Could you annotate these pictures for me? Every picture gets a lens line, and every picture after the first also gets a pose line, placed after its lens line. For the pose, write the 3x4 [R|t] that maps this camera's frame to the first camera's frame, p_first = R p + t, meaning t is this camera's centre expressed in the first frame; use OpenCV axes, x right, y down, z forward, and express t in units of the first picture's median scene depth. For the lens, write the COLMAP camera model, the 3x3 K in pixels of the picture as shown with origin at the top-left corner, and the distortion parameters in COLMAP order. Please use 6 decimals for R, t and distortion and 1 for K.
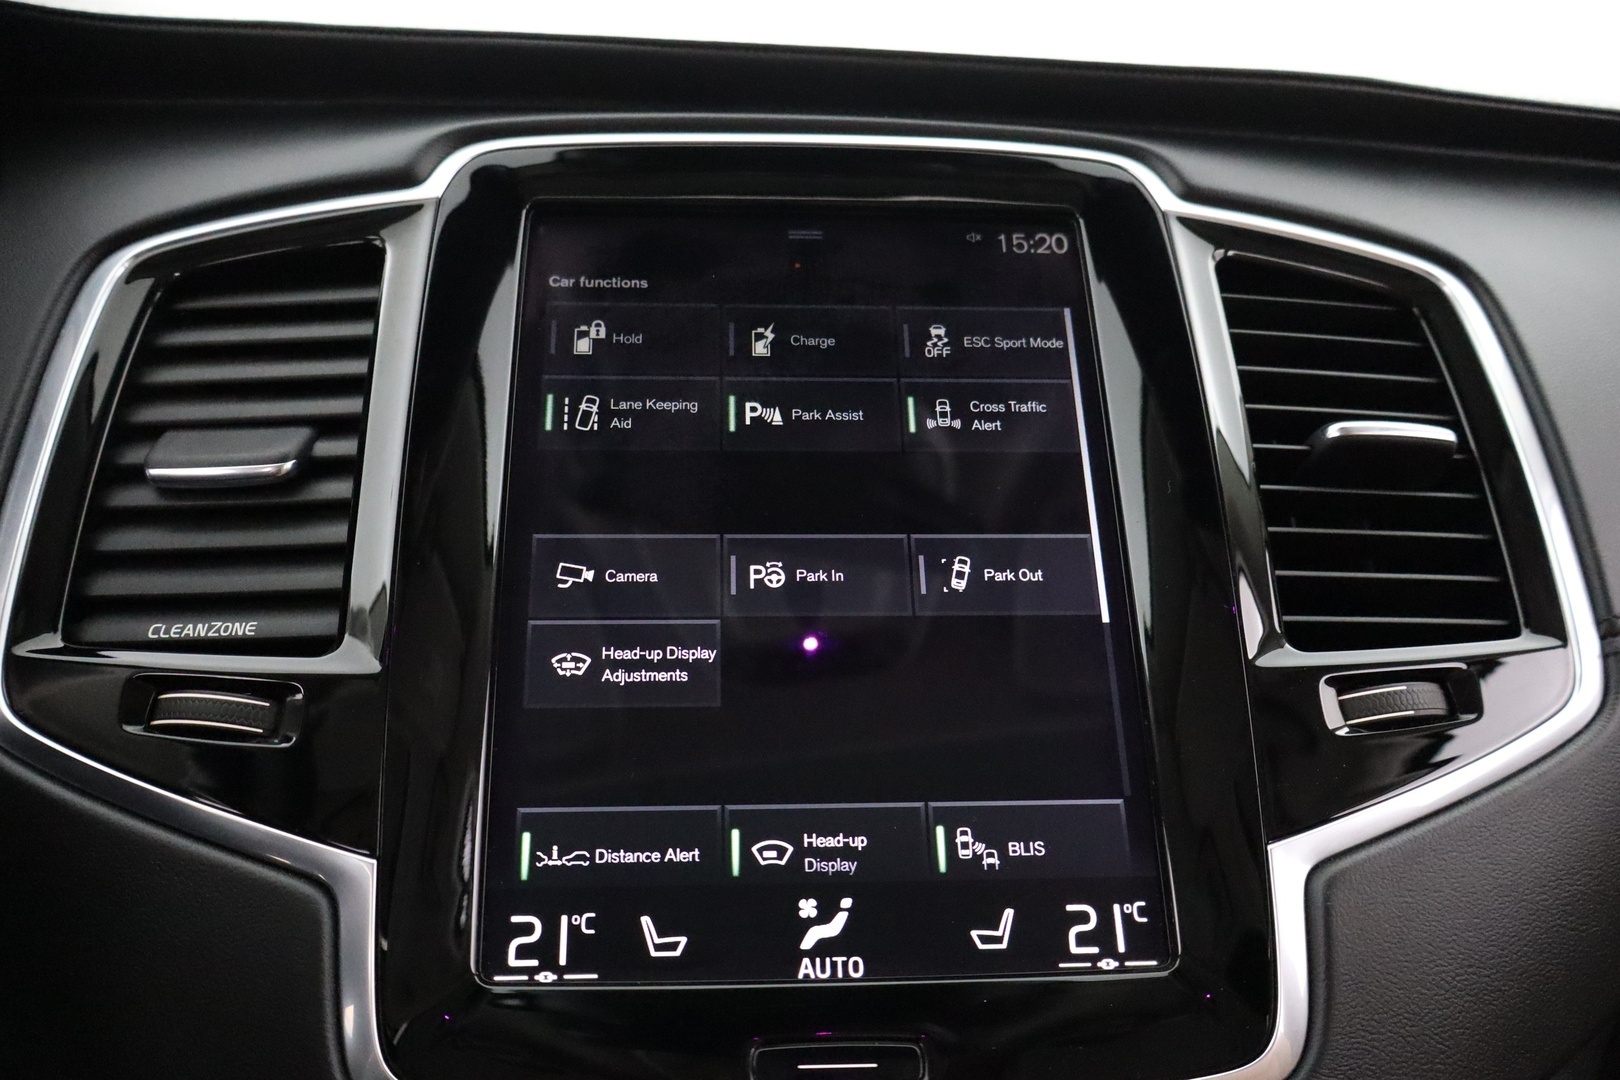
lens RADIAL K [[1368.5, 0, 810.0], [0, 1368.5, 540.0], [0, 0, 1]] dist [0.013988, 0.000868]
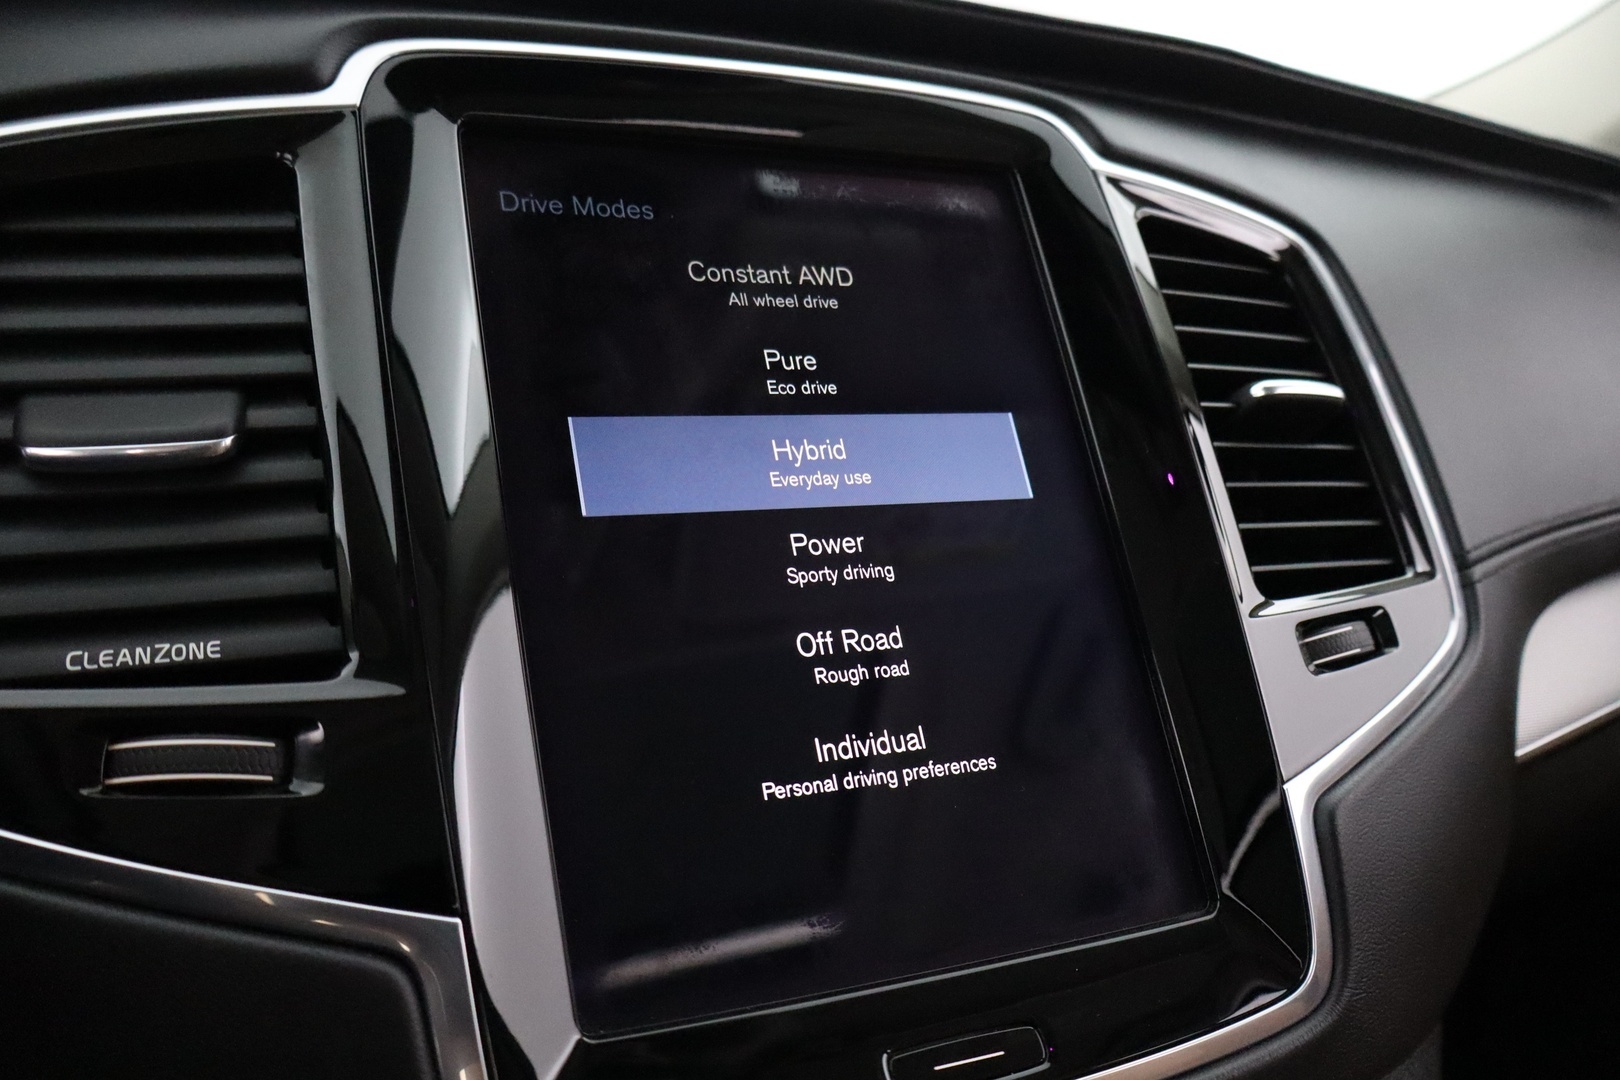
lens RADIAL K [[1378.8, 0, 810.0], [0, 1378.8, 540.0], [0, 0, 1]] dist [0.007709, 0.001435]
pose [[0.932206, -0.041819, 0.359504, -0.369975], [0.019073, 0.997598, 0.066587, -0.045460], [-0.361425, -0.055215, 0.930765, 0.132625]]
